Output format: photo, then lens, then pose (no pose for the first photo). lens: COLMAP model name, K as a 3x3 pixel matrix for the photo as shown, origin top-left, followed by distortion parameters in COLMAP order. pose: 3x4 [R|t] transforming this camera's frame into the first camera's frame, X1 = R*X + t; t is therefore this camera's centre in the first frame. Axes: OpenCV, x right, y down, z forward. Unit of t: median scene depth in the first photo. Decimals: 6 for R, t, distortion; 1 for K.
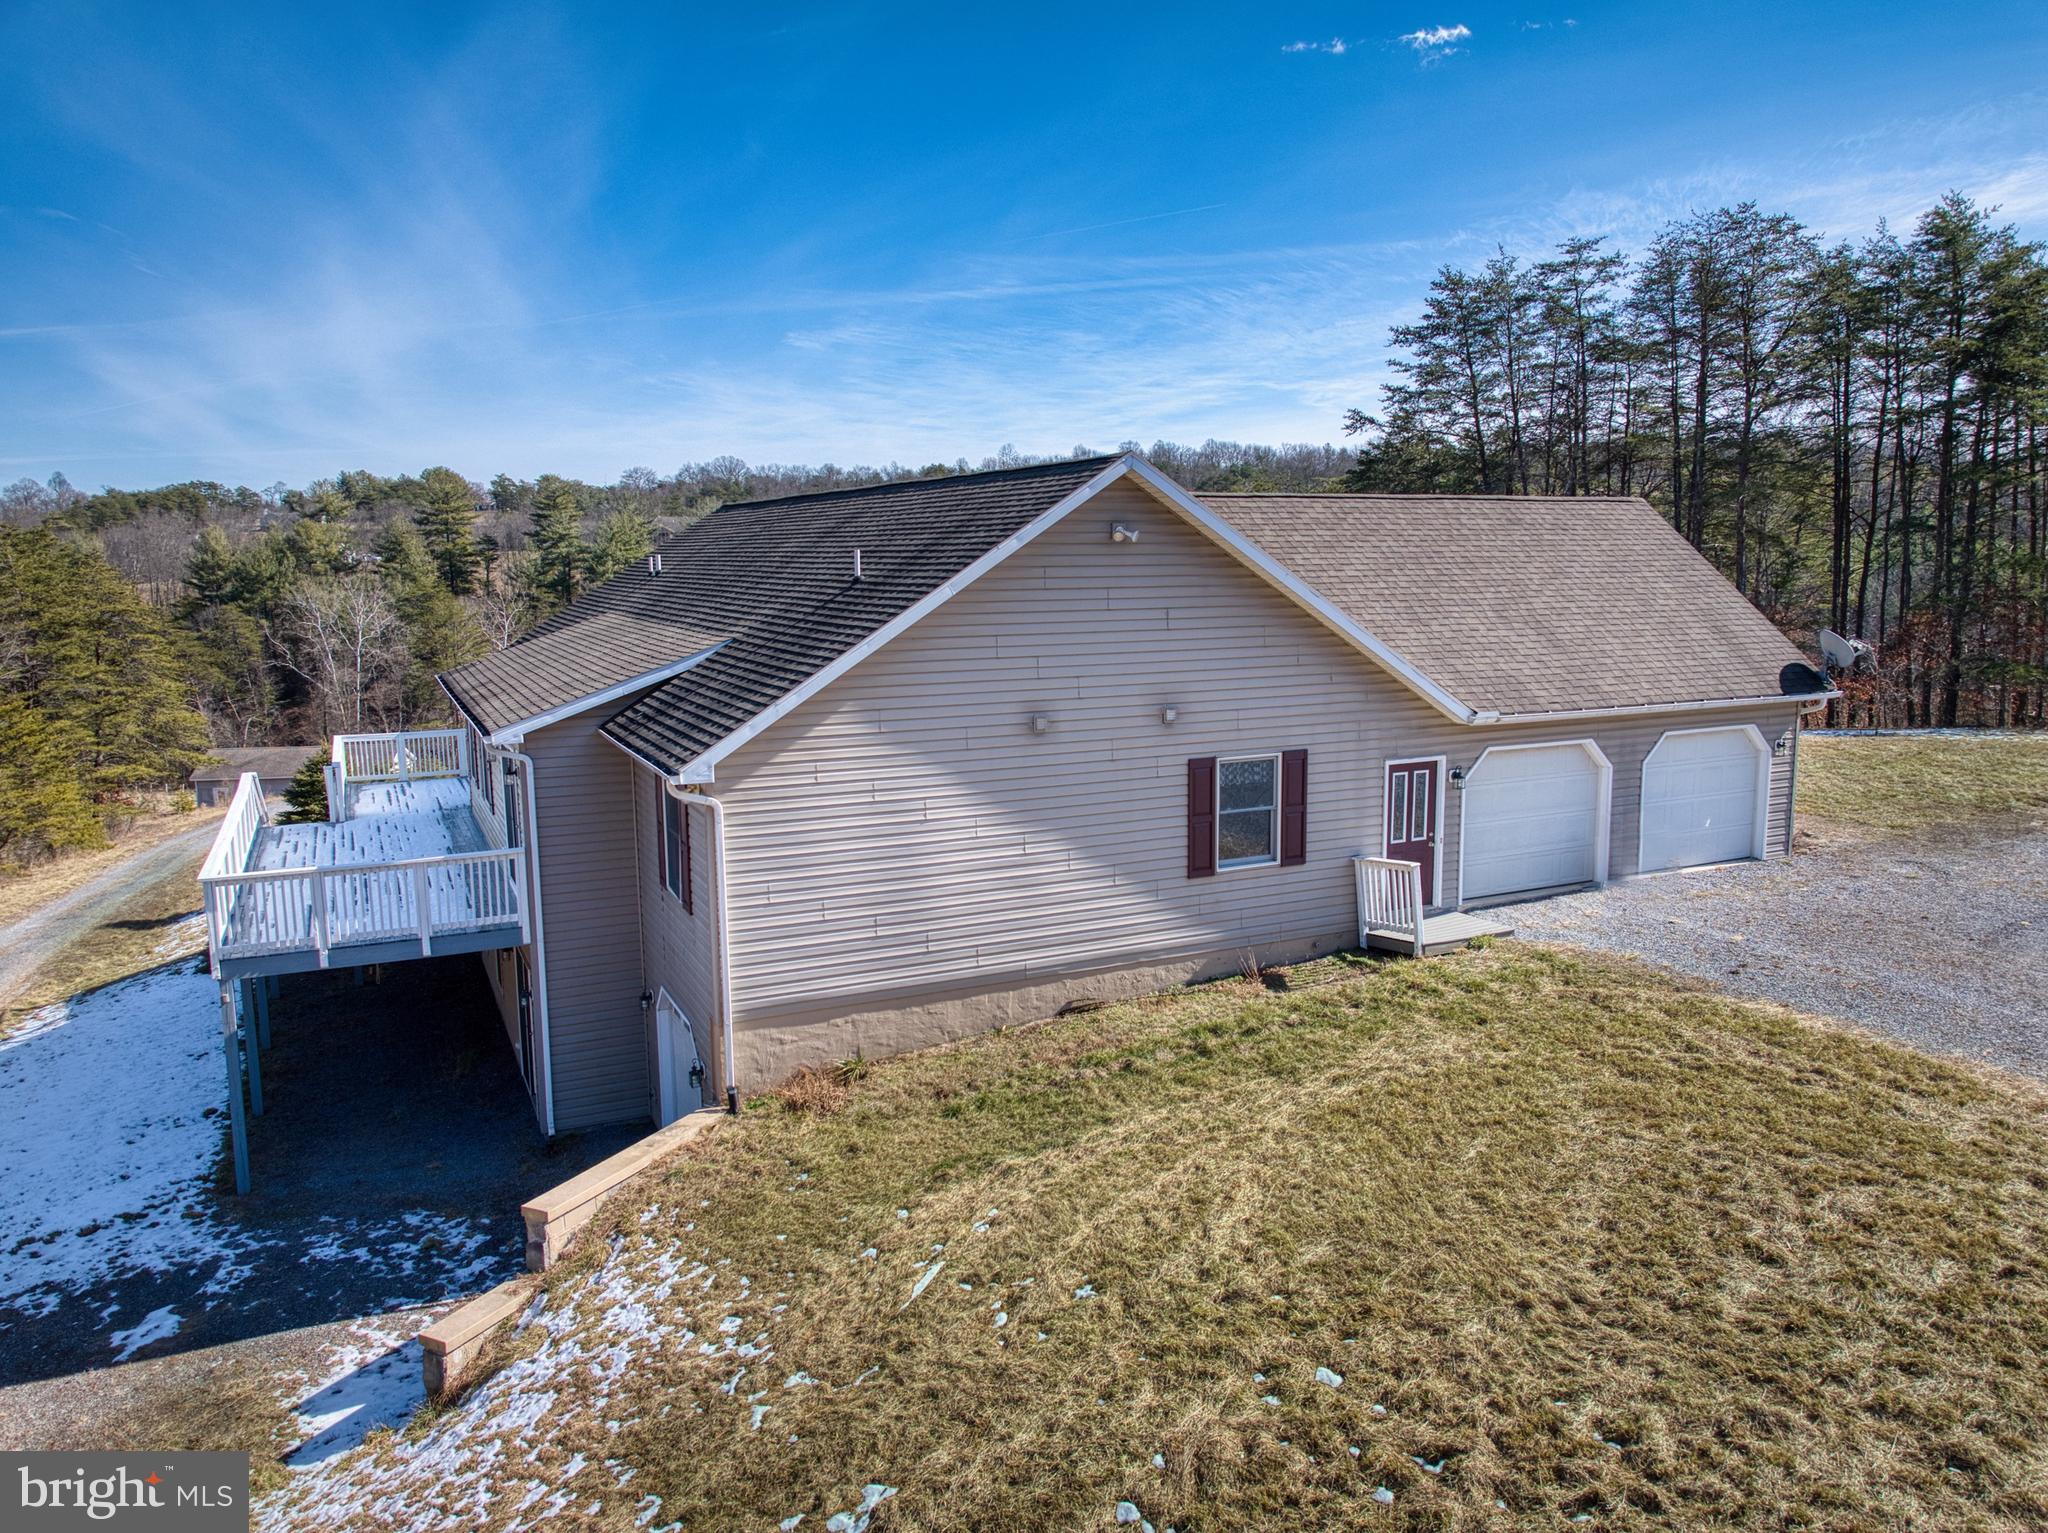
lens RADIAL K [[1474.8, 0, 1024.0], [0, 1474.8, 766.5], [0, 0, 1]] dist [-0.008153, -0.053992]
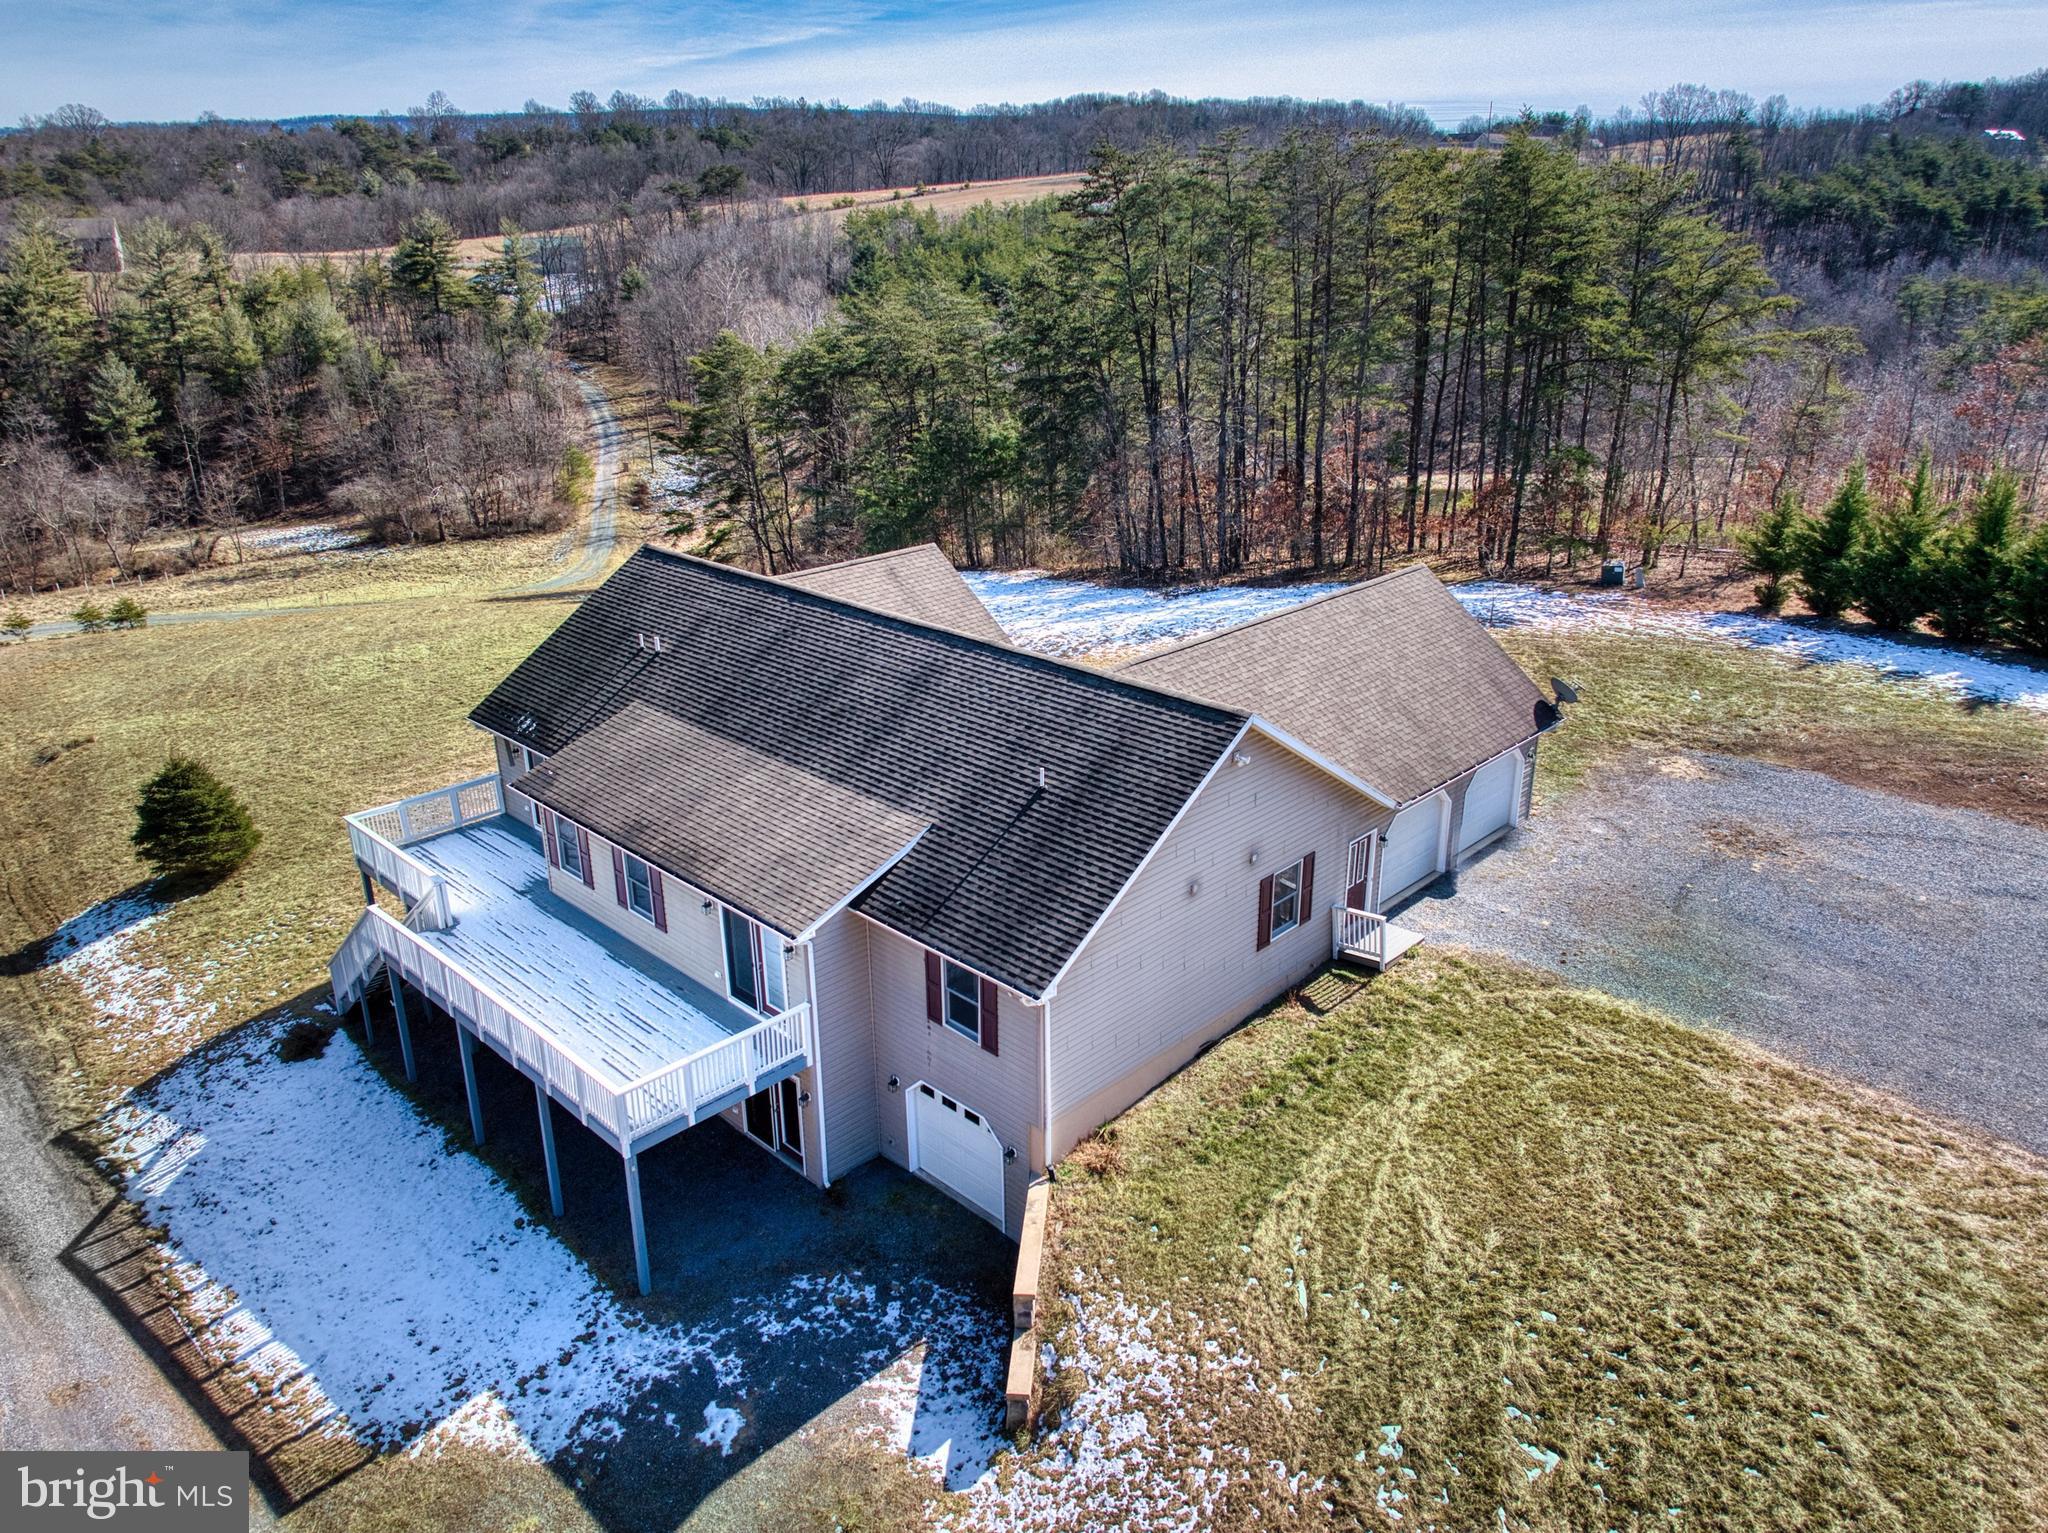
lens RADIAL K [[1466.6, 0, 1062.9], [0, 1466.6, 737.6], [0, 0, 1]] dist [0.022072, -0.063008]
pose [[0.931307, -0.121430, 0.343397, -0.713208], [0.049529, 0.976254, 0.210892, -0.586401], [-0.360851, -0.179397, 0.915207, -0.356940]]
